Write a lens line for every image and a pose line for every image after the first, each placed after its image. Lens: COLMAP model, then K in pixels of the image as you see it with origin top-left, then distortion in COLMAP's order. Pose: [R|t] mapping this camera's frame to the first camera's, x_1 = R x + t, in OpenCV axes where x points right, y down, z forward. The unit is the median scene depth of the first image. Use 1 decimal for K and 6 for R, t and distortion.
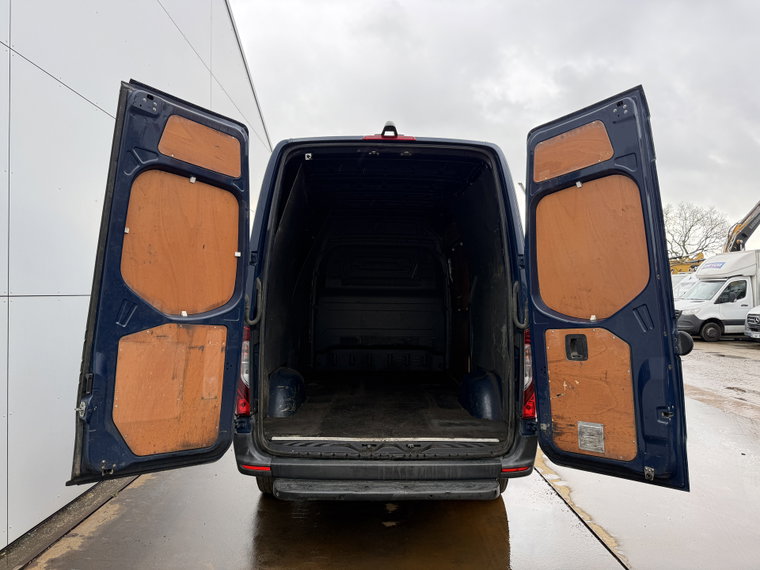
lens RADIAL K [[528.0, 0, 380.0], [0, 528.0, 285.0], [0, 0, 1]] dist [0.047385, -0.001810]
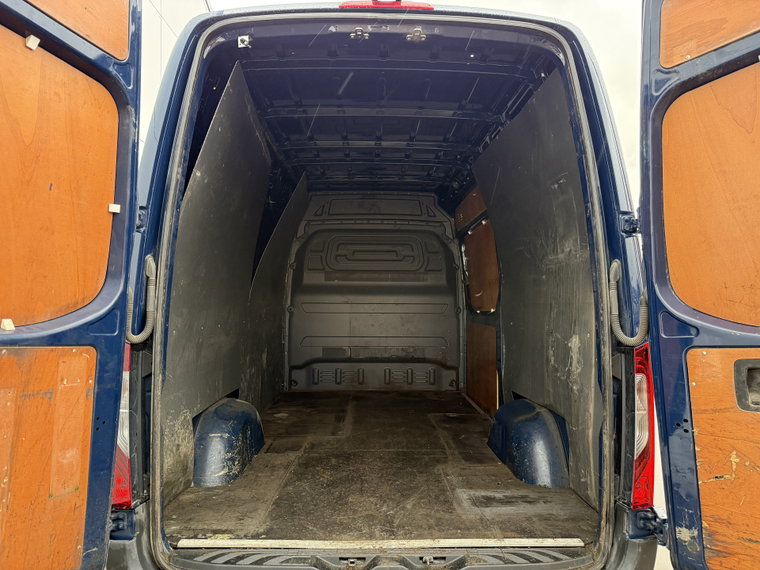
lens RADIAL K [[528.0, 0, 380.0], [0, 528.0, 285.0], [0, 0, 1]] dist [0.047385, -0.001810]
pose [[0.999957, -0.004211, 0.008312, 0.004457], [0.004241, 0.999984, -0.003650, 0.019891], [-0.008296, 0.003685, 0.999959, 0.433192]]
